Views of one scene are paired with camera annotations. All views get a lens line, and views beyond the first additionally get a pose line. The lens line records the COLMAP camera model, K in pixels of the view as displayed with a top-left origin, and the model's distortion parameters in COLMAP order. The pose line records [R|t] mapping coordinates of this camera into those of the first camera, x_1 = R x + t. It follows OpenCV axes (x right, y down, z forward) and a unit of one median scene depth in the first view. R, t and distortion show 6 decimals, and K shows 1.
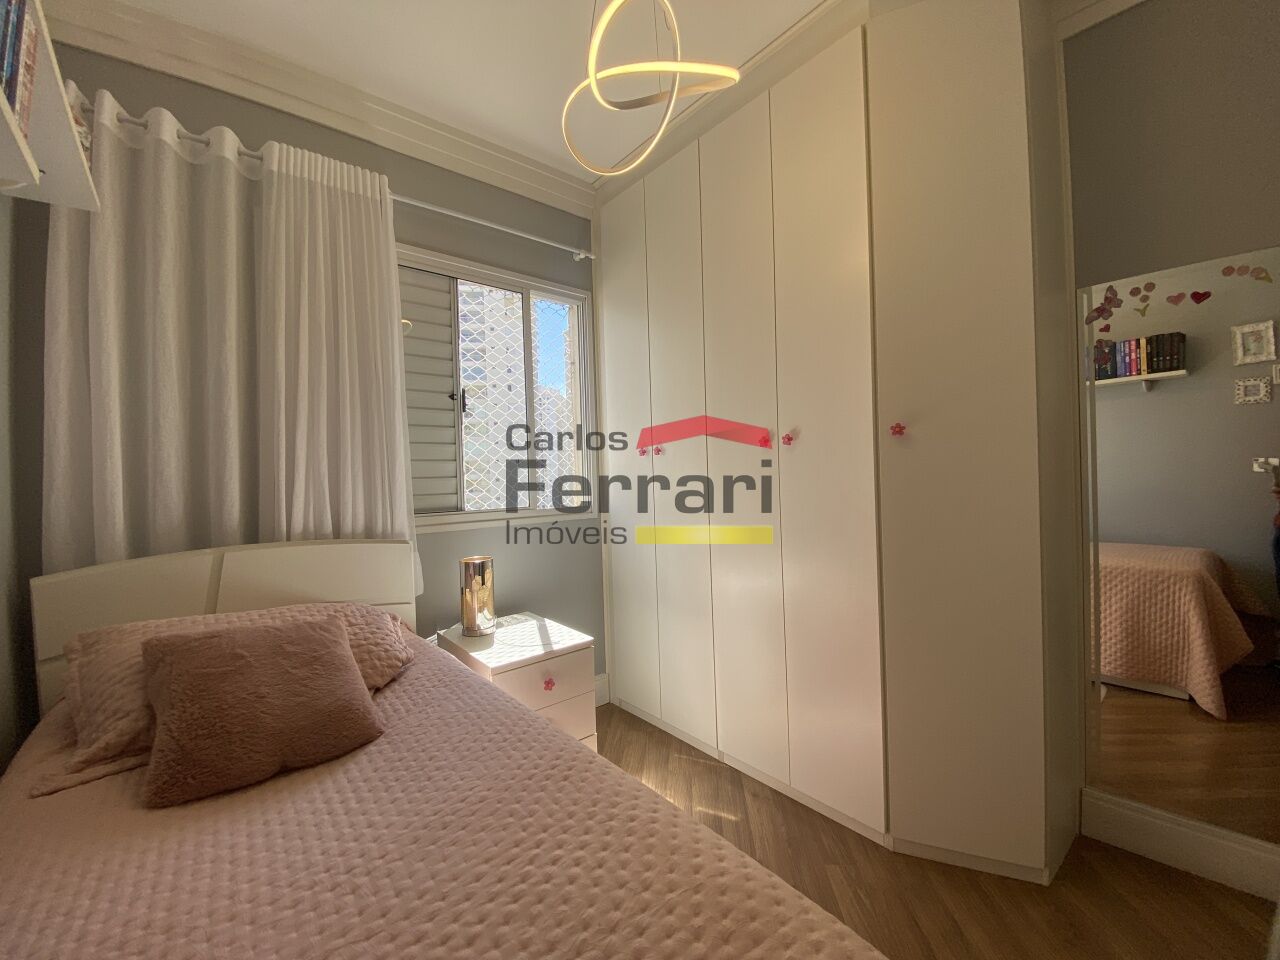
lens RADIAL K [[526.6, 0, 634.3], [0, 526.6, 481.3], [0, 0, 1]] dist [0.015491, -0.017750]
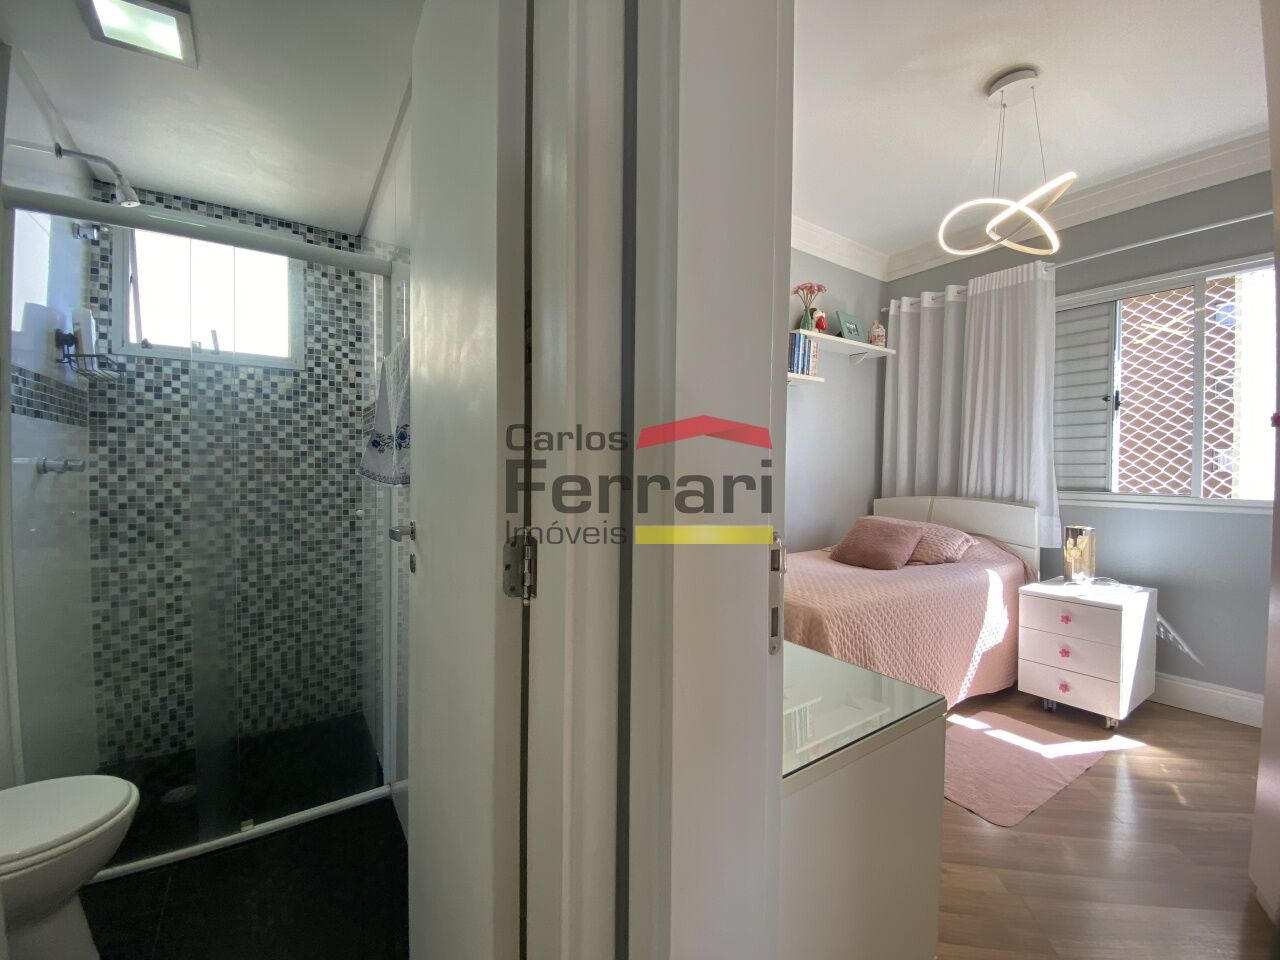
lens RADIAL K [[526.6, 0, 634.3], [0, 526.6, 481.3], [0, 0, 1]] dist [0.015491, -0.017750]
pose [[-0.100488, 0.052215, -0.993567, 1.124068], [-0.008969, 0.998534, 0.053383, -0.026097], [0.994898, 0.014275, -0.099873, 0.025888]]
